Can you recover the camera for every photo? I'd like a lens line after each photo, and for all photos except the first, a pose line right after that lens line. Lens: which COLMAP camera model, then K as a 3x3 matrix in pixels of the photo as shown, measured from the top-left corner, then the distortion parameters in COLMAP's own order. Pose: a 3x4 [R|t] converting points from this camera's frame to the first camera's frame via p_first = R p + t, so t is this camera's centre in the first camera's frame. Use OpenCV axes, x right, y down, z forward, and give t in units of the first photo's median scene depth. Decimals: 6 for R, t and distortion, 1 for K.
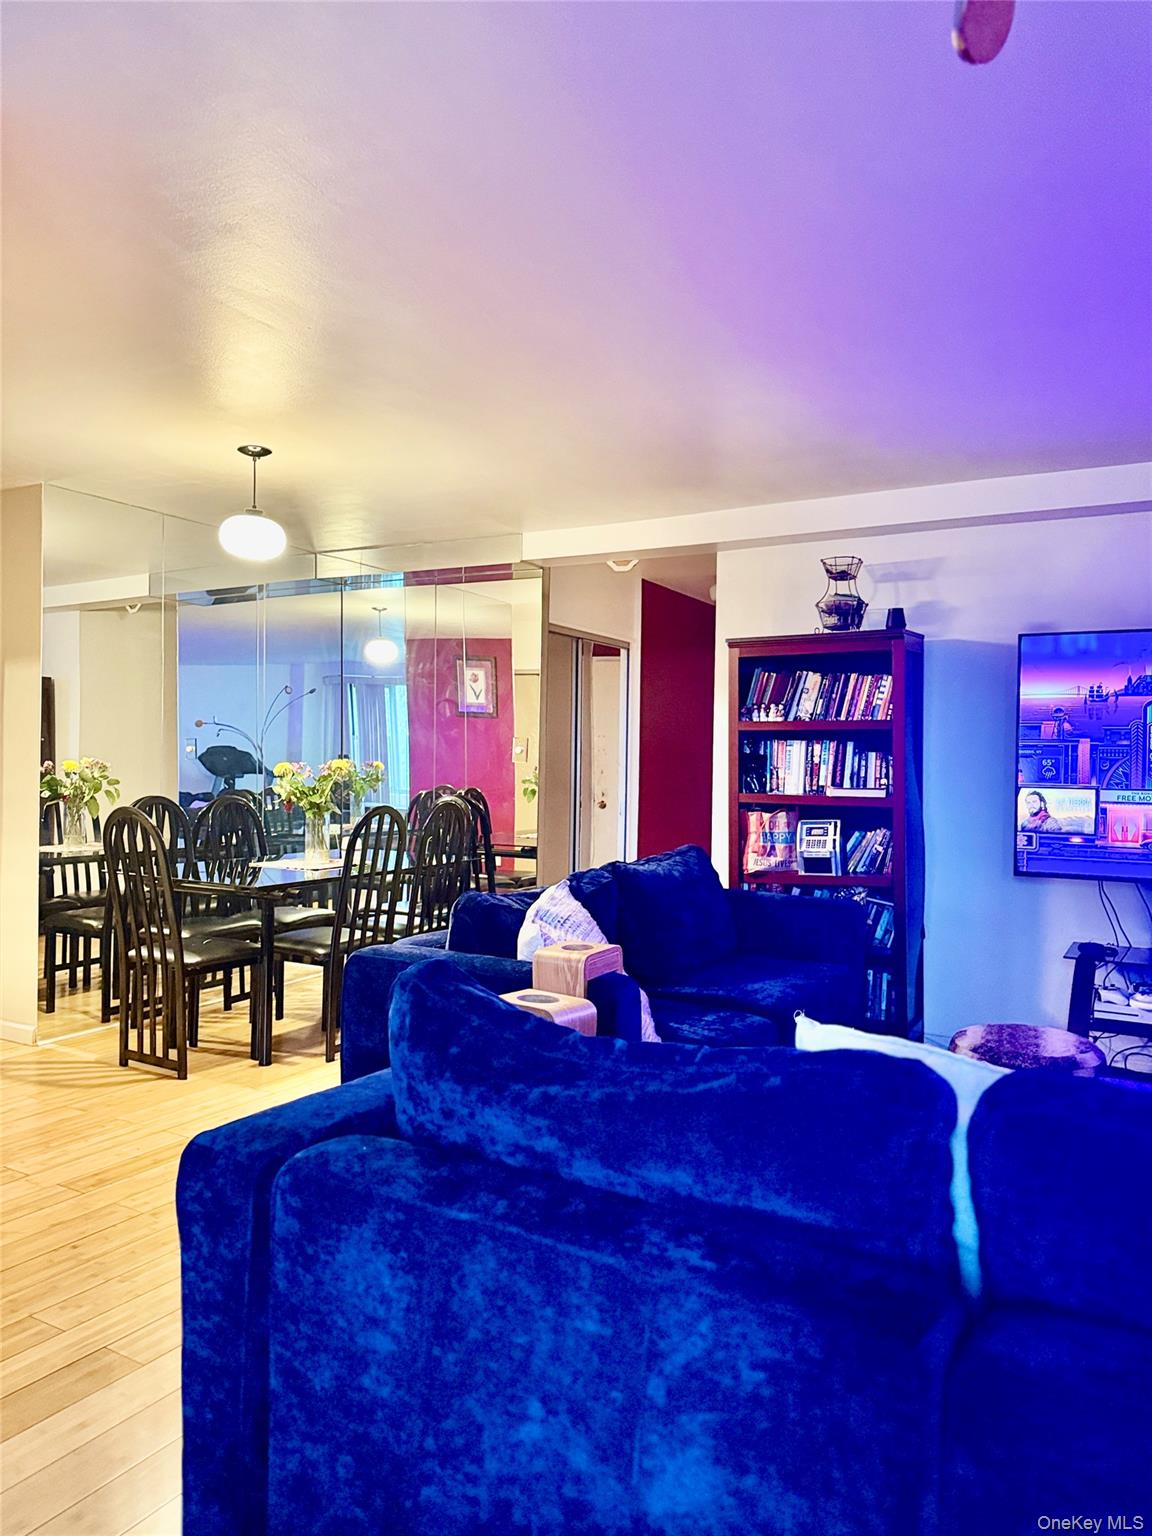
lens RADIAL K [[1075.9, 0, 576.0], [0, 1075.9, 768.0], [0, 0, 1]] dist [0.101213, -0.153964]
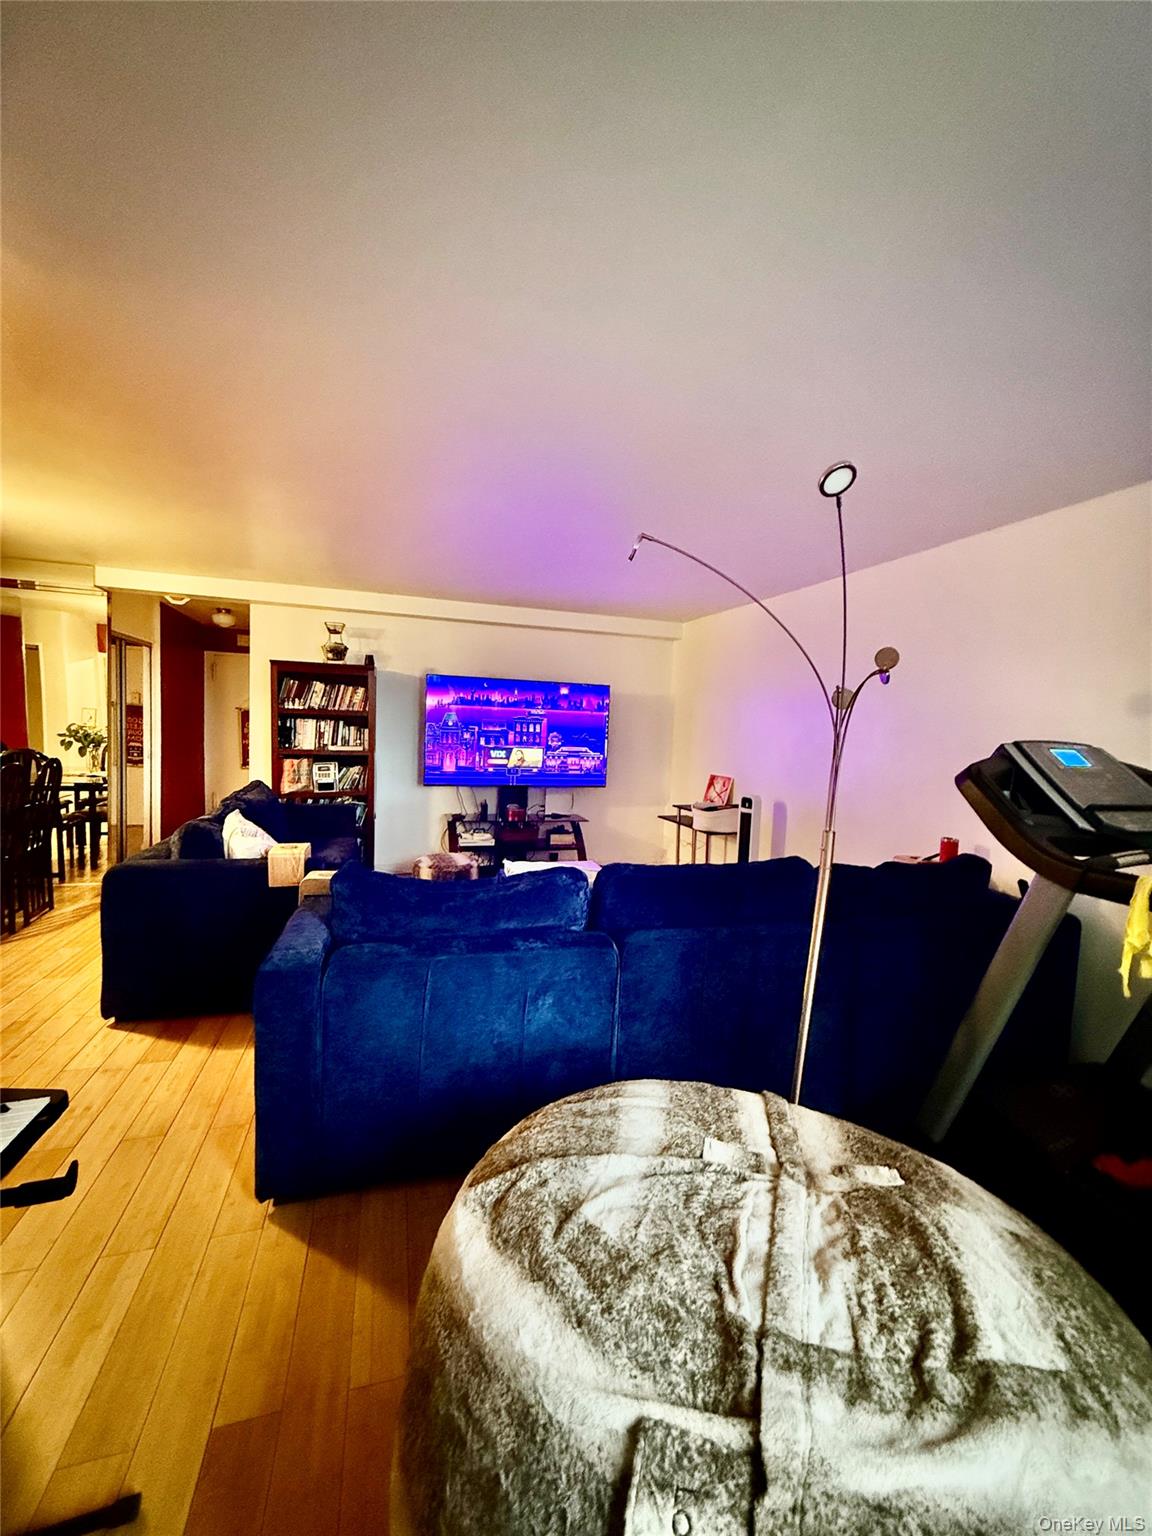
lens RADIAL K [[615.9, 0, 576.0], [0, 615.9, 768.0], [0, 0, 1]] dist [0.000430, 0.000008]
pose [[0.672920, -0.039052, 0.738683, -0.270222], [-0.030567, 0.996284, 0.080517, -0.041494], [-0.739083, -0.076761, 0.669226, -0.035971]]
